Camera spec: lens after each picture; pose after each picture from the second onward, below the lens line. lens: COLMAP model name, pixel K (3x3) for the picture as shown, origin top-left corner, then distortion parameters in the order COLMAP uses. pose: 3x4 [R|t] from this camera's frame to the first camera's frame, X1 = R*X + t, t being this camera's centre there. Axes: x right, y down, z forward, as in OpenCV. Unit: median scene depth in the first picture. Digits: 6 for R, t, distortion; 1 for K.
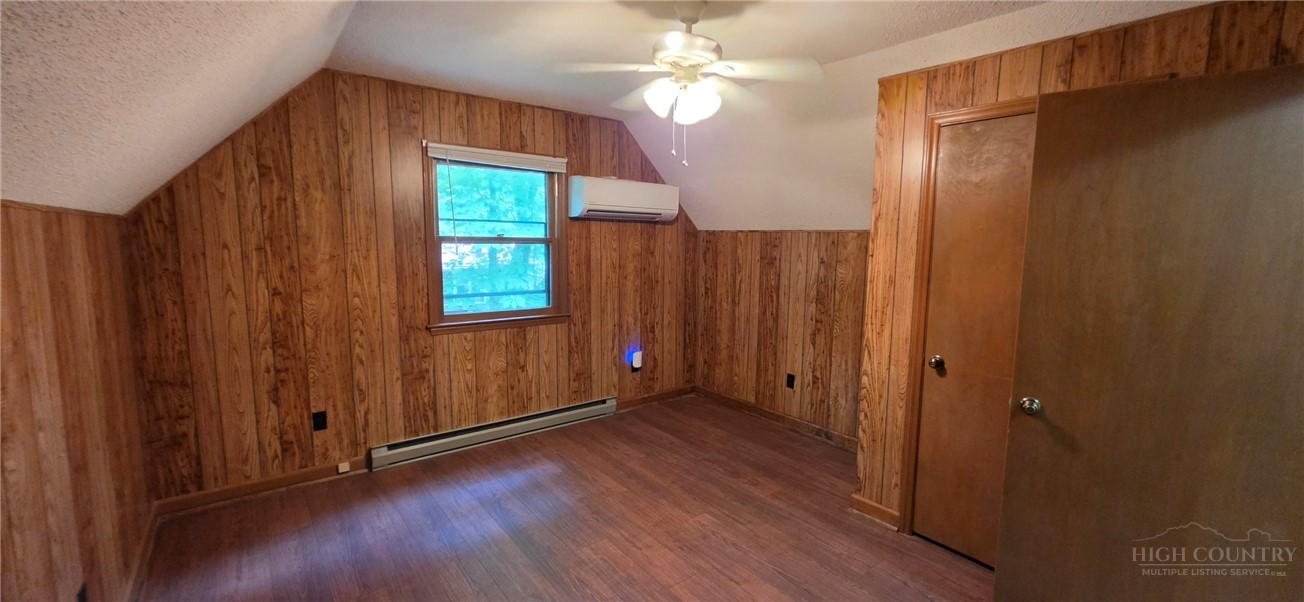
lens RADIAL K [[525.8, 0, 658.1], [0, 525.8, 302.2], [0, 0, 1]] dist [-0.002223, -0.001044]
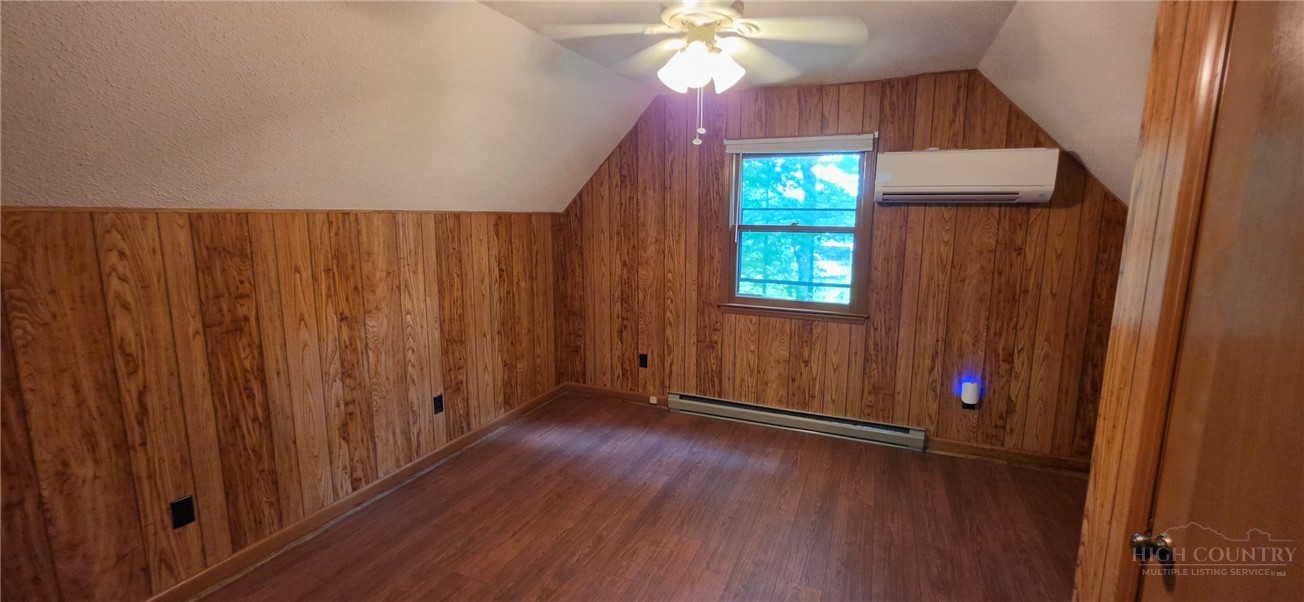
lens RADIAL K [[525.8, 0, 652.4], [0, 525.8, 297.4], [0, 0, 1]] dist [-0.002223, -0.001044]
pose [[0.476494, 0.127552, -0.869876, 0.454397], [-0.106772, 0.990492, 0.086752, -0.048664], [0.872670, 0.051542, 0.485583, 0.302075]]
